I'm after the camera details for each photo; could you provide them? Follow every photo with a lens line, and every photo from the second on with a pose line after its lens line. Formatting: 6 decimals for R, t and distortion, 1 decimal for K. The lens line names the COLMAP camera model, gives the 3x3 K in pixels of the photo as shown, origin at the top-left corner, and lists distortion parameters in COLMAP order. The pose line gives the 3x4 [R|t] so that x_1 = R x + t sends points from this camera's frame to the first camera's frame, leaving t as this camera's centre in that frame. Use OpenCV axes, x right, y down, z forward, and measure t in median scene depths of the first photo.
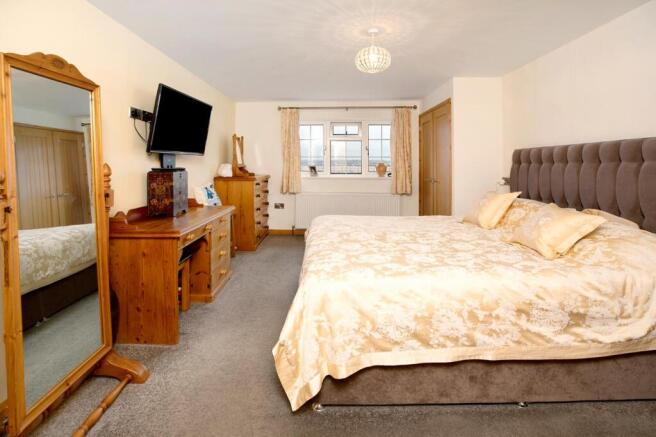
lens RADIAL K [[311.5, 0, 316.6], [0, 311.5, 165.8], [0, 0, 1]] dist [-0.001243, -0.001071]
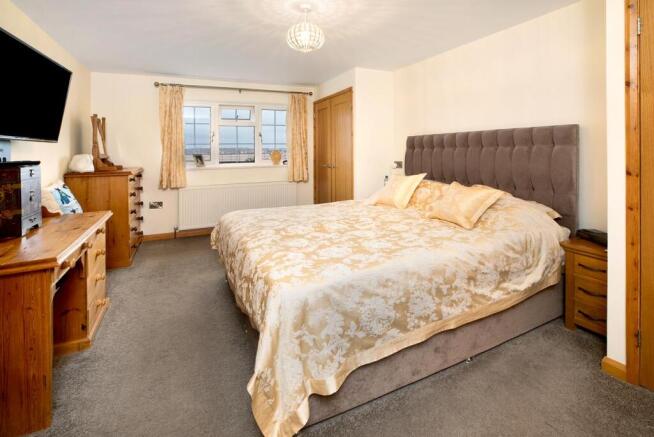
lens RADIAL K [[319.9, 0, 328.7], [0, 319.9, 158.4], [0, 0, 1]] dist [-0.002128, -0.001092]
pose [[0.893538, -0.026790, 0.448187, -0.183810], [0.019461, 0.999591, 0.020951, -0.002697], [-0.448565, -0.009998, 0.893694, 0.113925]]
